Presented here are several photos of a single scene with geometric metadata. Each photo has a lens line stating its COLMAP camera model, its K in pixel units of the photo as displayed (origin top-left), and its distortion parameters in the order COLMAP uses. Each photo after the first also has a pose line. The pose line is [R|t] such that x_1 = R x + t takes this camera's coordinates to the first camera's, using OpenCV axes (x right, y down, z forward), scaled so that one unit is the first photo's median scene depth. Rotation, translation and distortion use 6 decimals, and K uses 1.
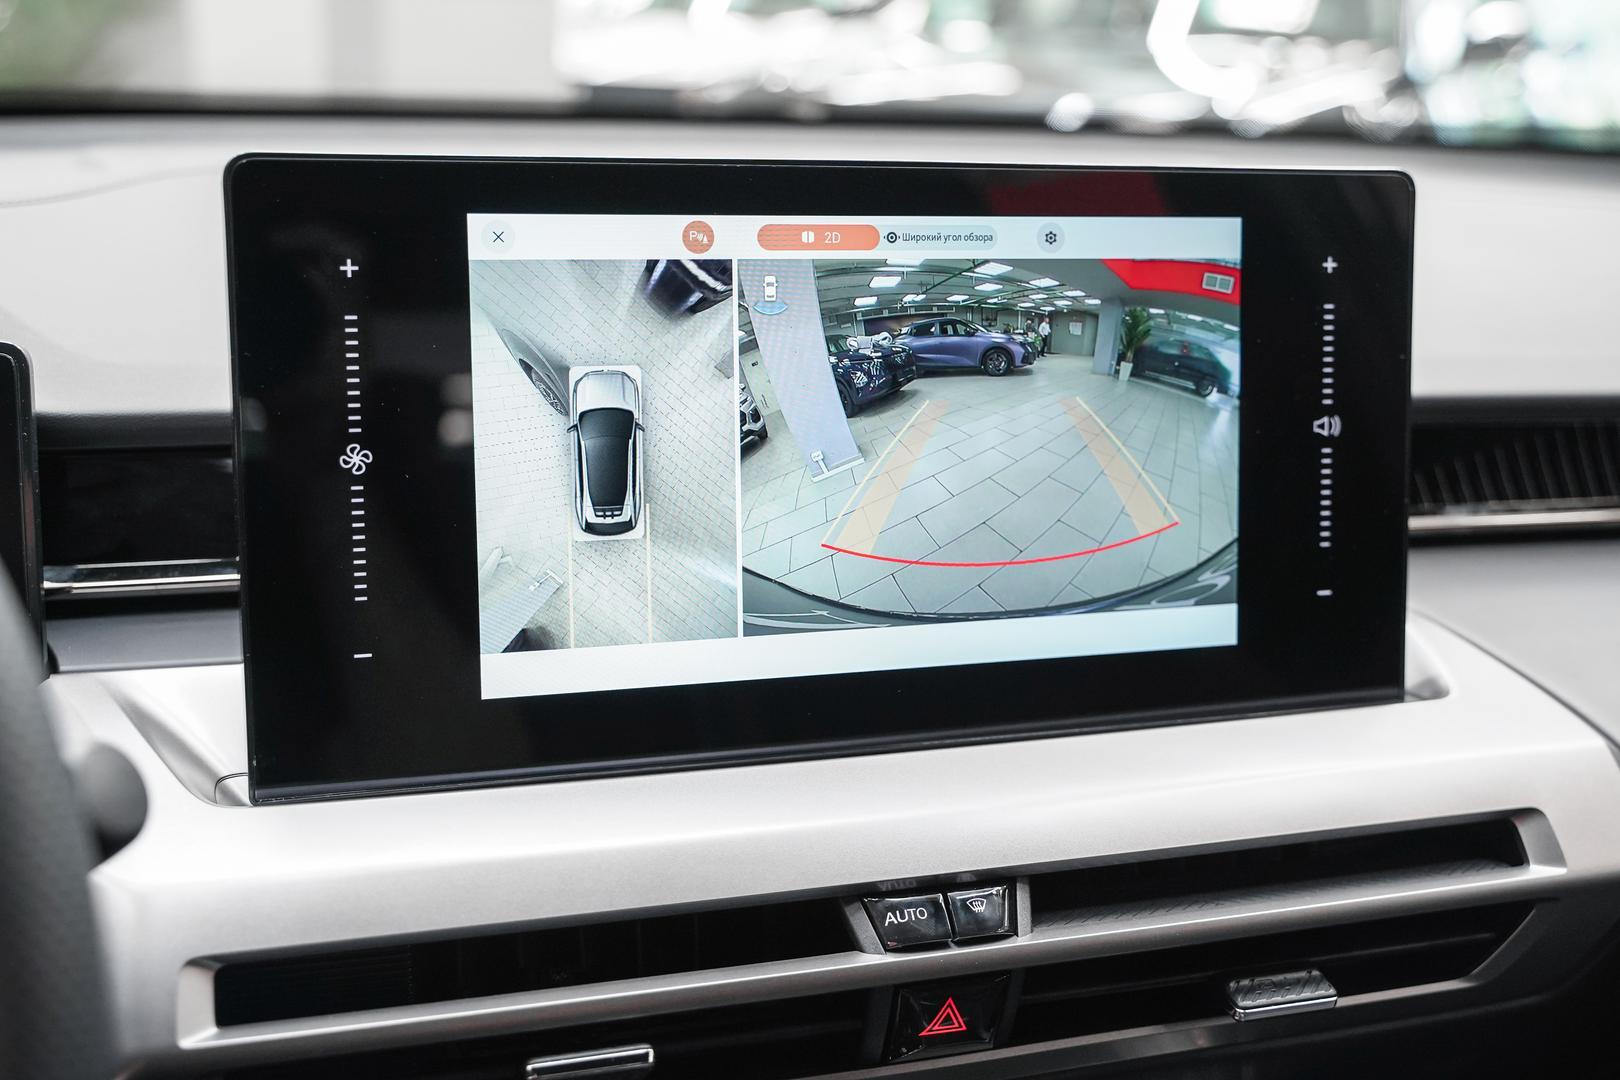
lens RADIAL K [[1769.2, 0, 810.4], [0, 1769.2, 513.7], [0, 0, 1]] dist [-0.009633, -0.009606]
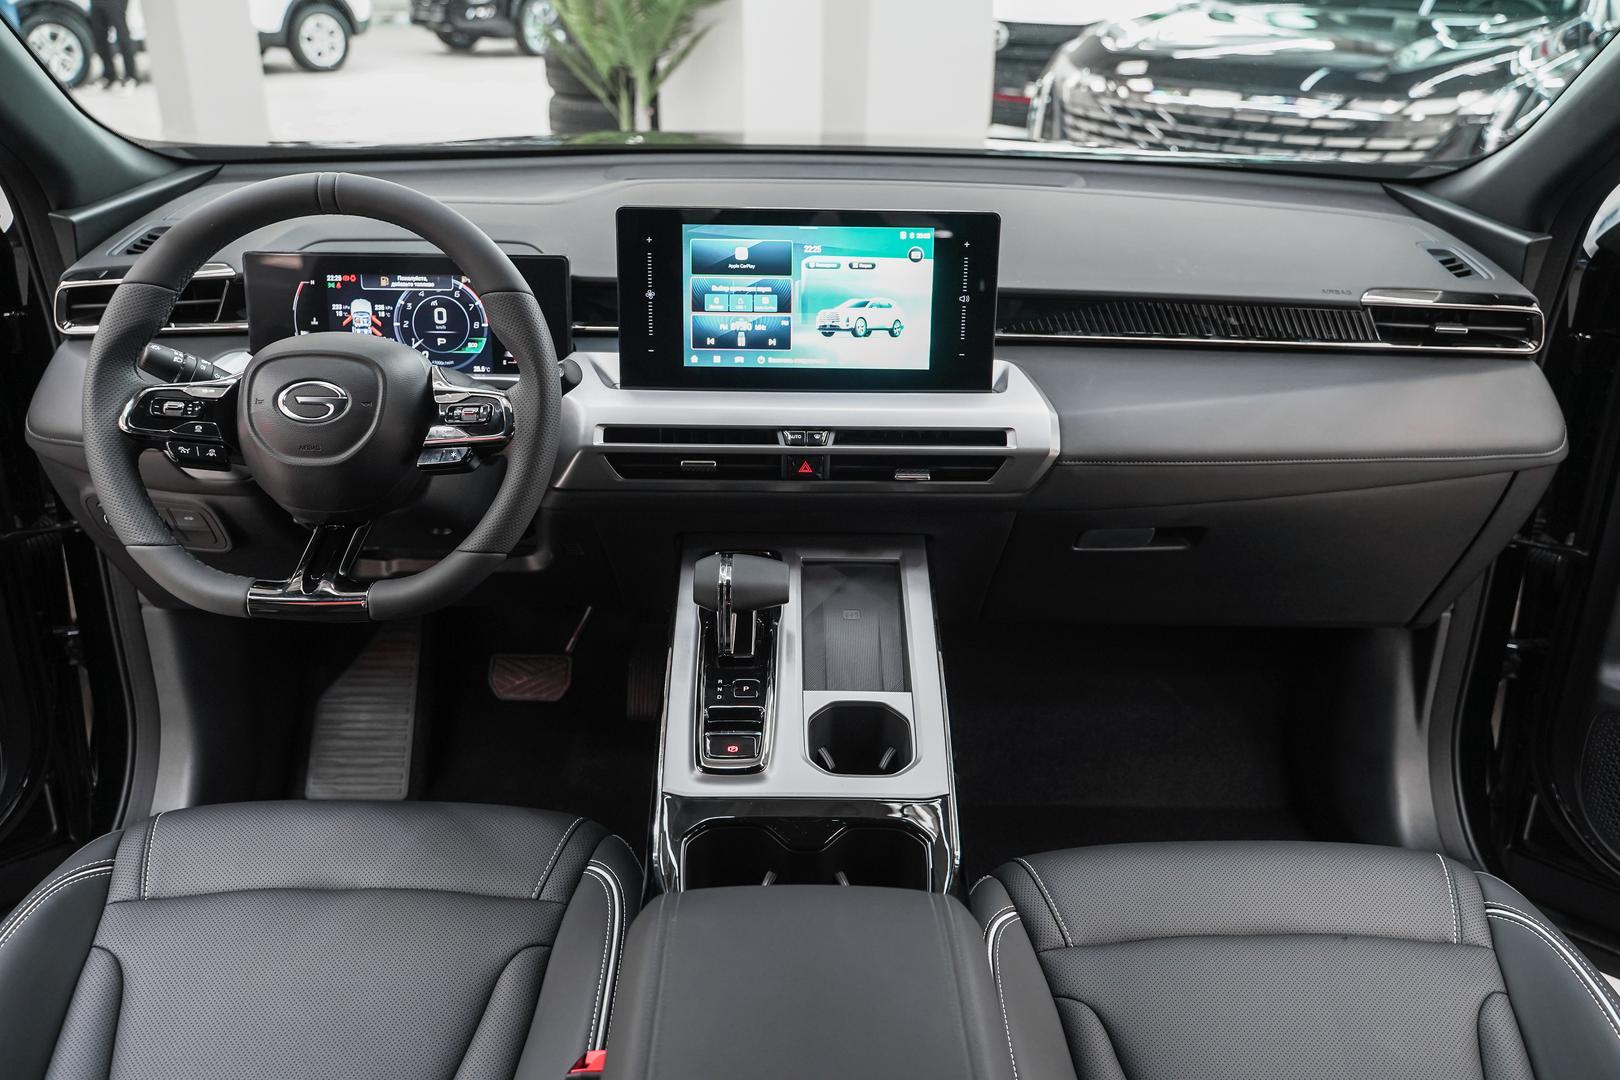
lens RADIAL K [[1298.2, 0, 810.0], [0, 1298.2, 540.0], [0, 0, 1]] dist [-0.008613, 0.002341]
pose [[0.959439, 0.099316, -0.263843, 0.766223], [-0.057354, 0.985083, 0.162244, 0.013408], [0.276020, -0.140530, 0.950823, -1.420289]]
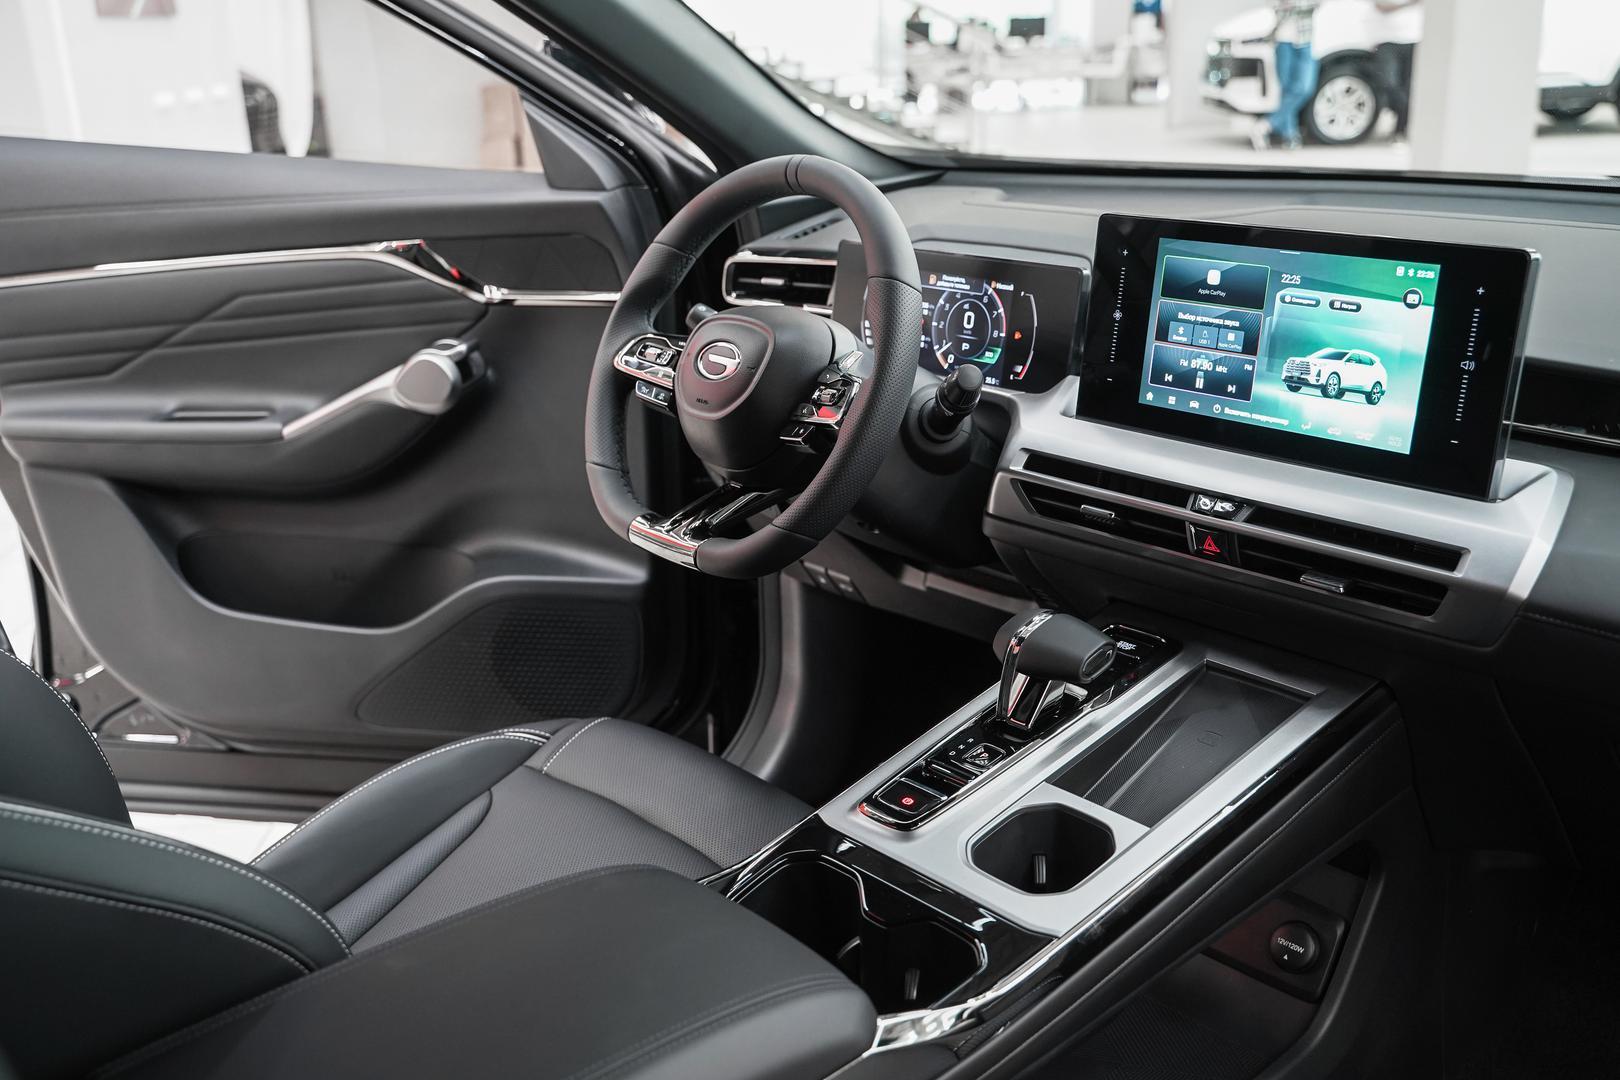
lens RADIAL K [[1589.3, 0, 810.0], [0, 1589.3, 540.0], [0, 0, 1]] dist [0.005265, -0.023902]
pose [[0.410288, 0.240717, -0.879613, 1.991740], [-0.193297, 0.965574, 0.174080, -0.029939], [0.891235, 0.098603, 0.442693, -0.644395]]
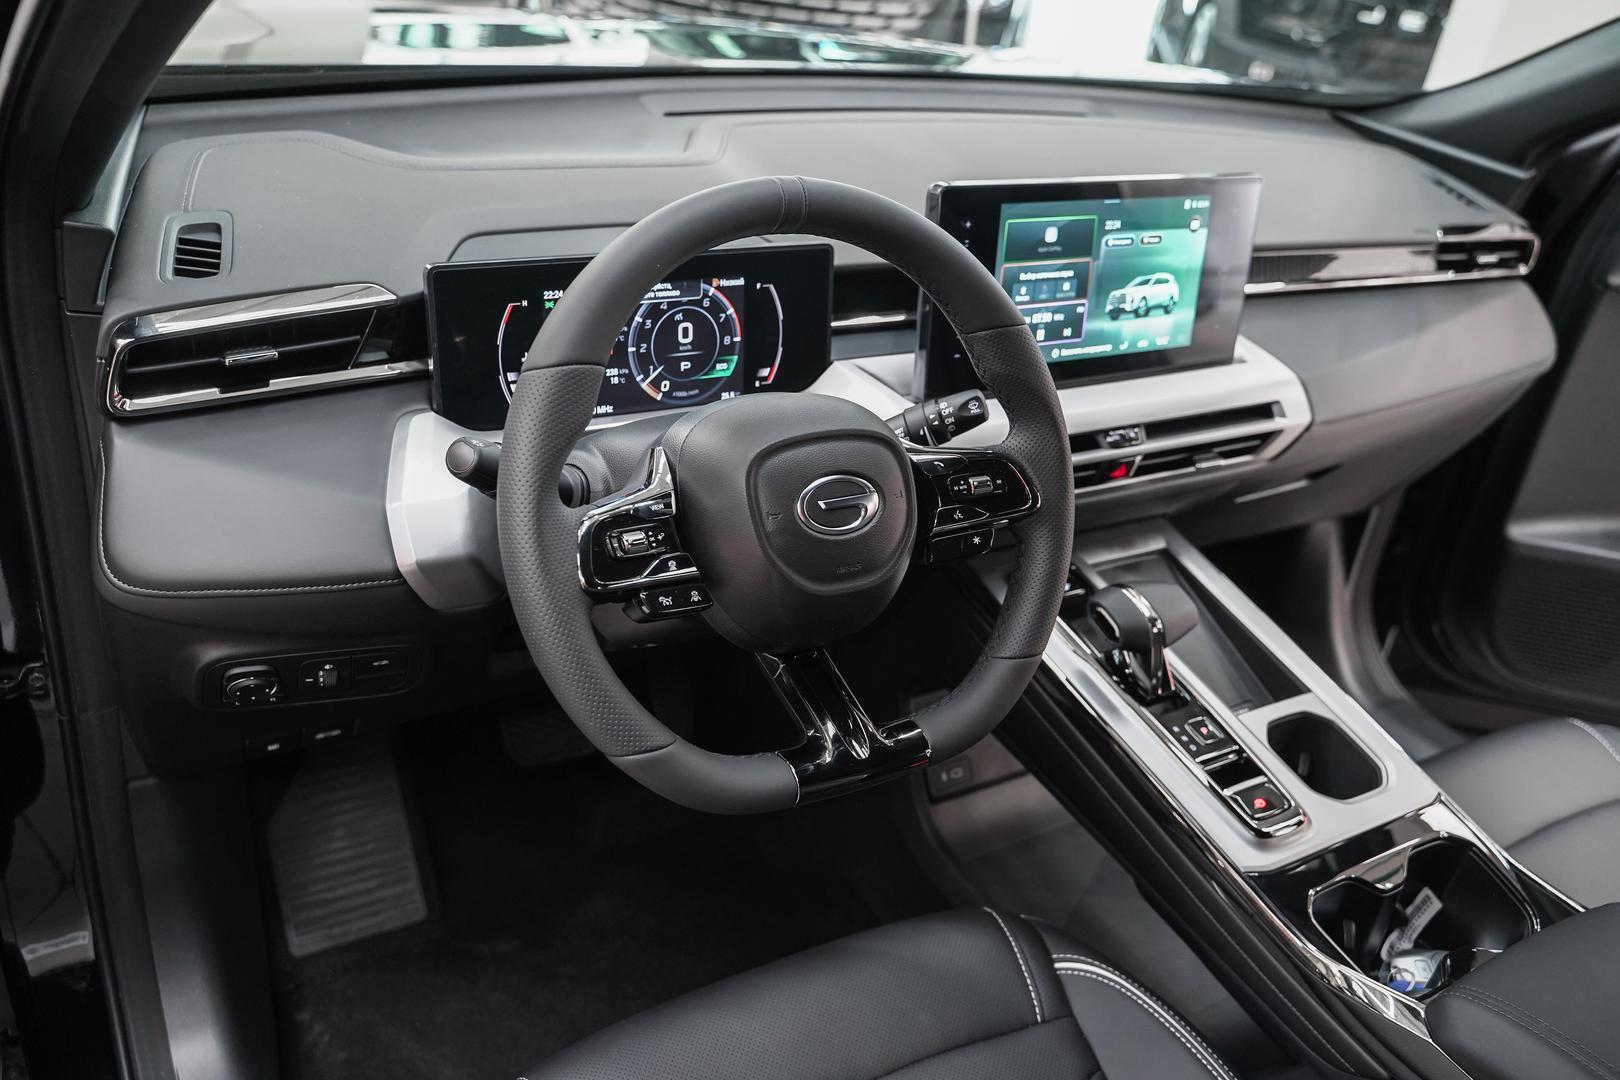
lens RADIAL K [[1298.2, 0, 810.0], [0, 1298.2, 540.0], [0, 0, 1]] dist [-0.008613, 0.002341]
pose [[0.970625, -0.043436, 0.236644, -1.006315], [-0.020517, 0.965043, 0.261286, -0.183425], [-0.239721, -0.258466, 0.935804, -1.046630]]
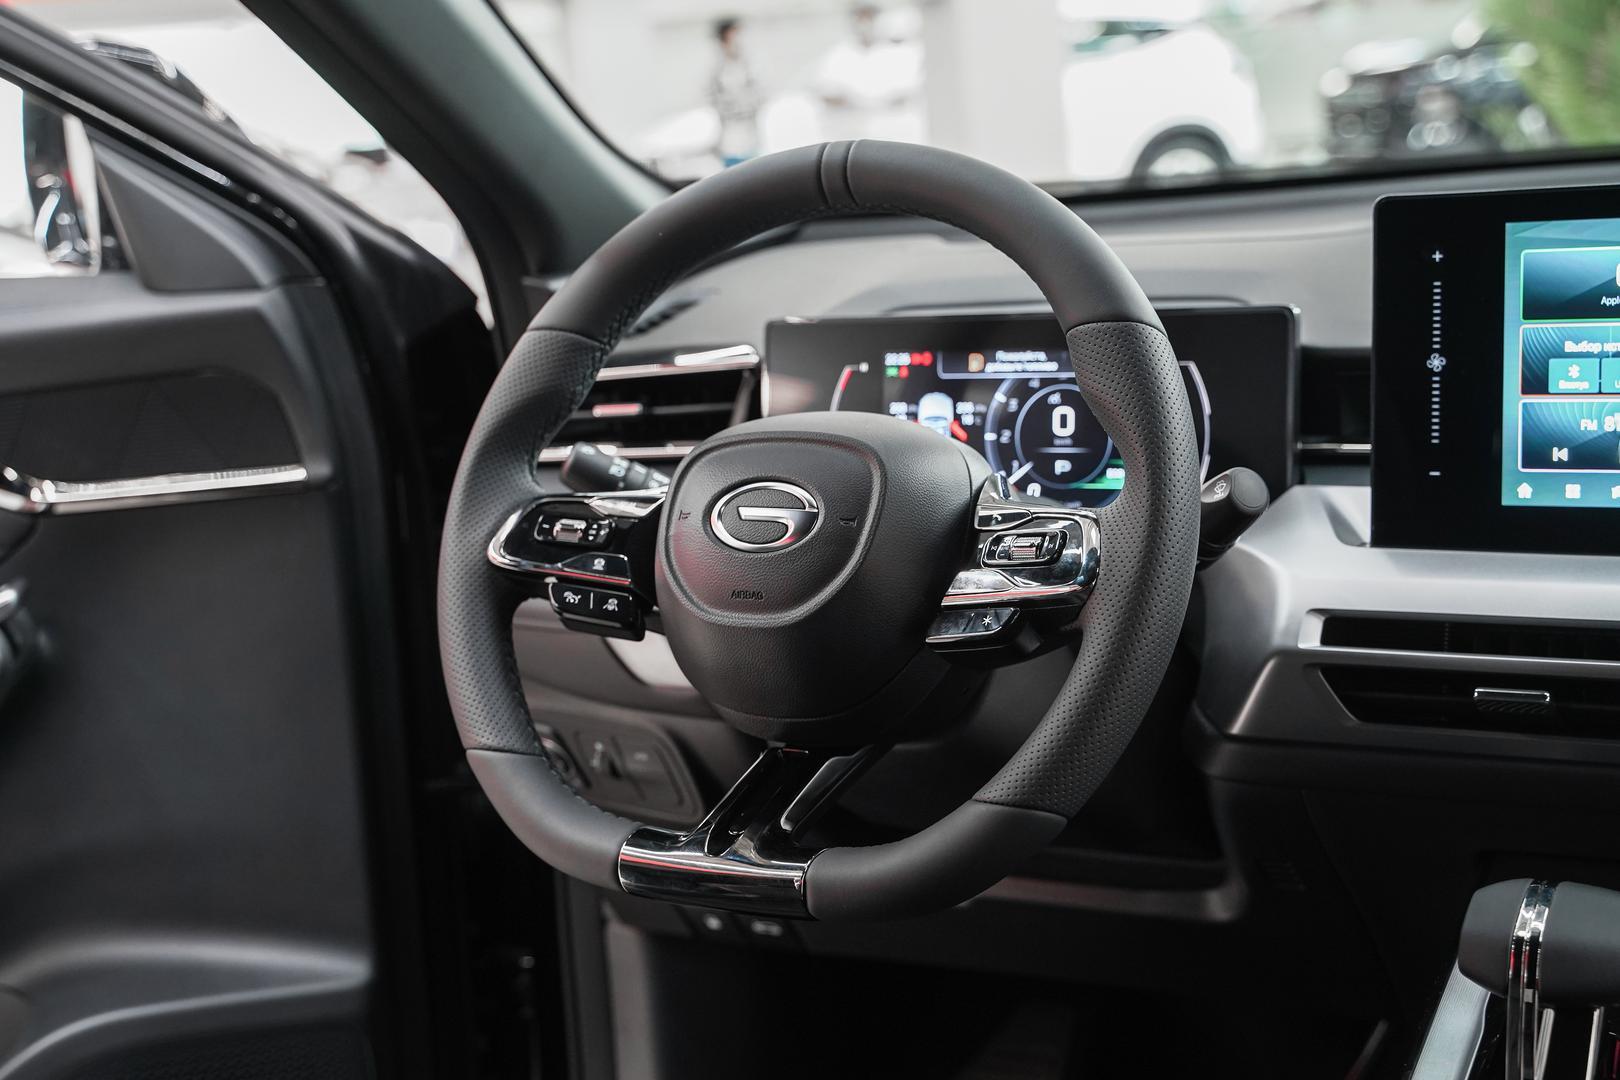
lens RADIAL K [[2185.9, 0, 775.1], [0, 2185.9, 515.9], [0, 0, 1]] dist [0.004222, 0.005762]
pose [[0.683255, 0.044292, -0.728835, 0.885110], [-0.088170, 0.995859, -0.022136, 0.226366], [0.724837, 0.079386, 0.684331, -0.968814]]
